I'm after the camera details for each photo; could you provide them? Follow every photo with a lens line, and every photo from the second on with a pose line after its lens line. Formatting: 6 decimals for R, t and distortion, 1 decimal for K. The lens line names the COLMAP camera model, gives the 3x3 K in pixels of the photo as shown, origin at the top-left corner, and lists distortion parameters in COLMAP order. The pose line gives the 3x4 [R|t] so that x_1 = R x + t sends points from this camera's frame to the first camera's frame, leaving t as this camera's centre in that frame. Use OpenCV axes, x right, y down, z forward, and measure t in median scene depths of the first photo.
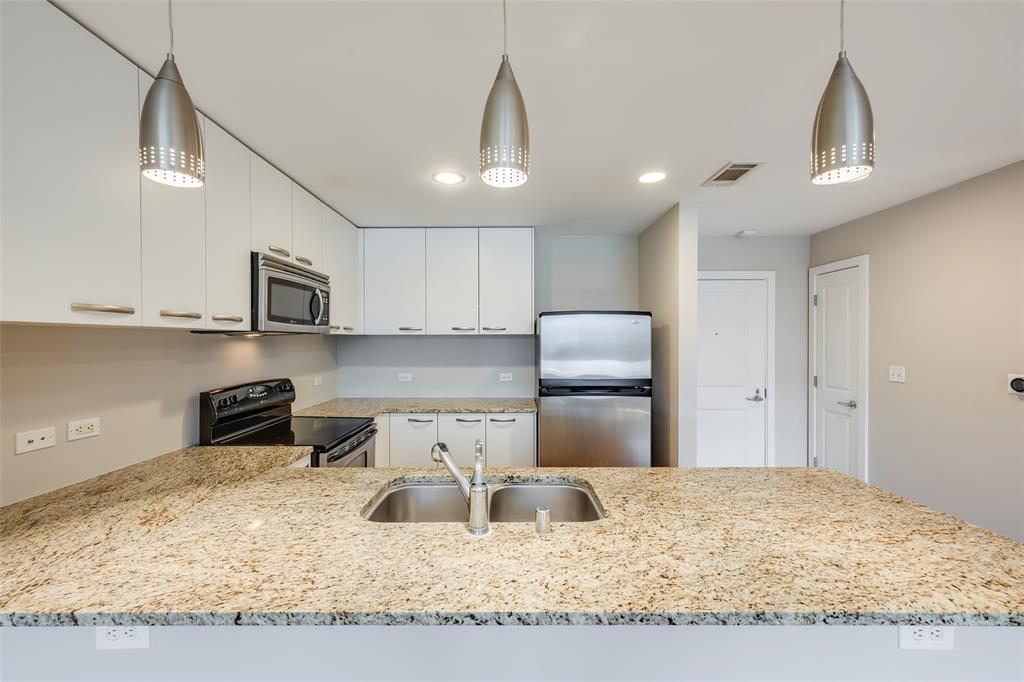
lens RADIAL K [[401.8, 0, 509.6], [0, 401.8, 343.8], [0, 0, 1]] dist [0.001924, 0.000098]
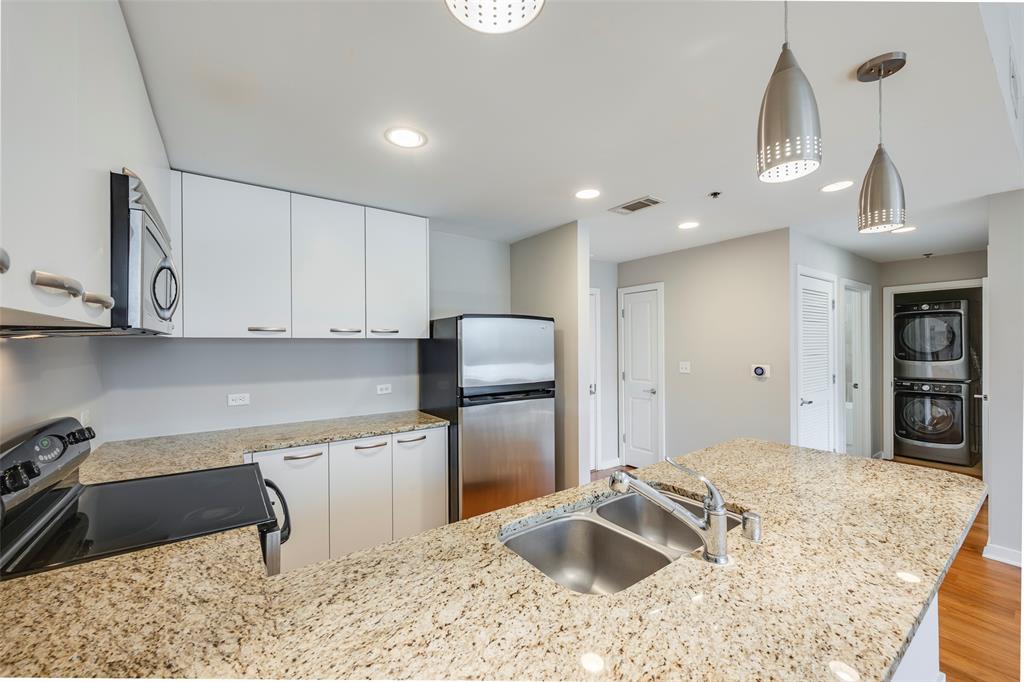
lens RADIAL K [[400.3, 0, 511.0], [0, 400.3, 344.8], [0, 0, 1]] dist [0.000630, 0.000110]
pose [[0.810138, -0.003558, 0.586228, -0.383077], [0.009581, 0.999928, -0.007171, -0.001663], [-0.586161, 0.011426, 0.810114, 0.216889]]
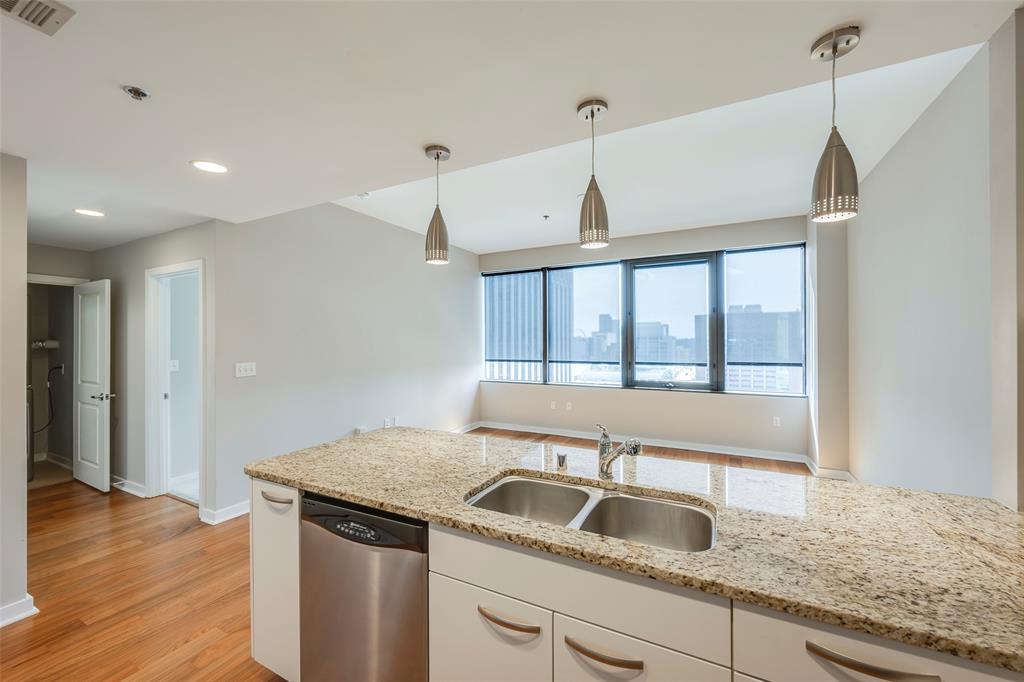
lens RADIAL K [[403.4, 0, 508.9], [0, 403.4, 340.3], [0, 0, 1]] dist [0.000660, 0.000050]
pose [[-0.886703, 0.006697, 0.462291, -0.170873], [0.009330, 0.999951, 0.003411, -0.004686], [-0.462246, 0.007338, -0.886722, 0.952295]]
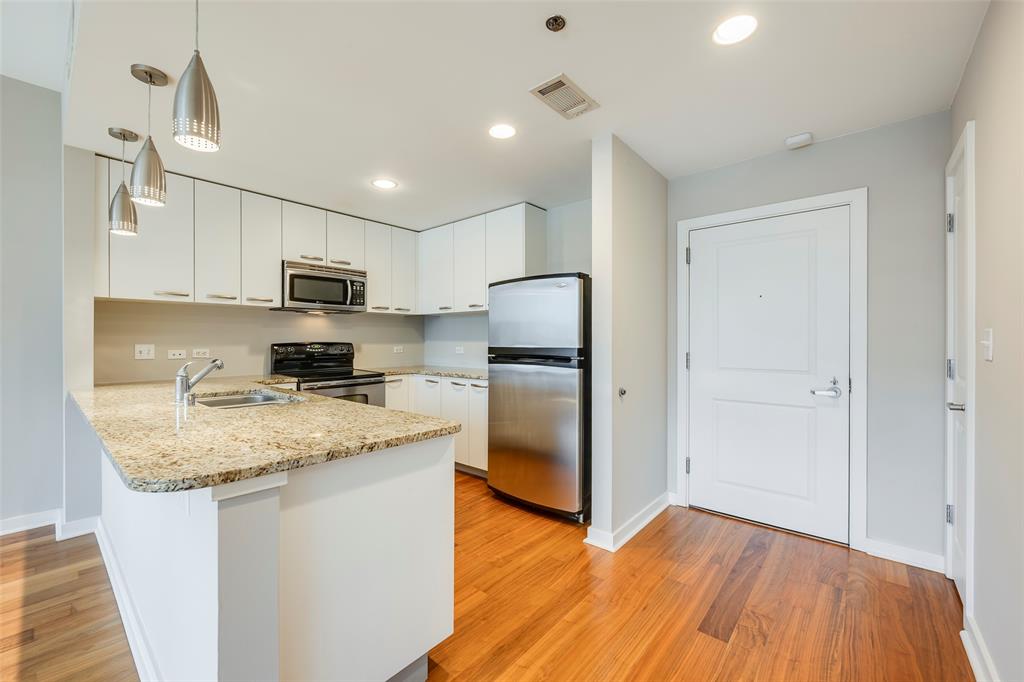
lens RADIAL K [[411.1, 0, 509.2], [0, 411.1, 343.1], [0, 0, 1]] dist [-0.001024, 0.000002]
pose [[0.760475, 0.006866, -0.649330, 0.867799], [-0.005272, 0.999976, 0.004398, 0.075963], [0.649345, 0.000079, 0.760494, 0.224149]]
